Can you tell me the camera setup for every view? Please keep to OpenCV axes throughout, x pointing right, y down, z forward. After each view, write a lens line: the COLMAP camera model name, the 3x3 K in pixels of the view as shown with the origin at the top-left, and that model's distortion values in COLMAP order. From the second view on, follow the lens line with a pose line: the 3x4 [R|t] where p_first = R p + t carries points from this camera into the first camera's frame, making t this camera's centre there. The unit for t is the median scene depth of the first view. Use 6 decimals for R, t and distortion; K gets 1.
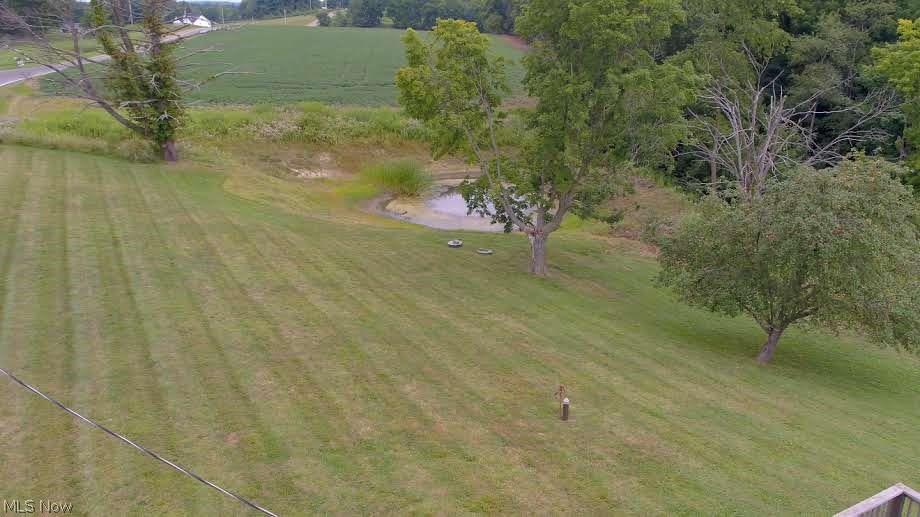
lens RADIAL K [[748.8, 0, 460.0], [0, 748.8, 258.5], [0, 0, 1]] dist [0.003568, 0.001616]
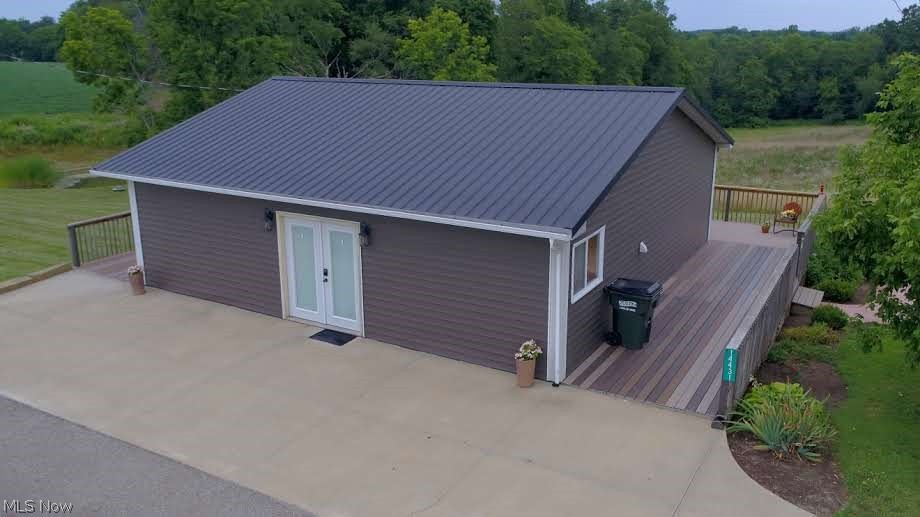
lens RADIAL K [[748.8, 0, 460.0], [0, 748.8, 258.5], [0, 0, 1]] dist [0.003568, 0.001616]
pose [[0.865314, -0.149690, 0.478357, -0.116389], [0.169232, 0.985574, 0.002281, 0.168018], [-0.471797, 0.078980, 0.878163, -0.330395]]
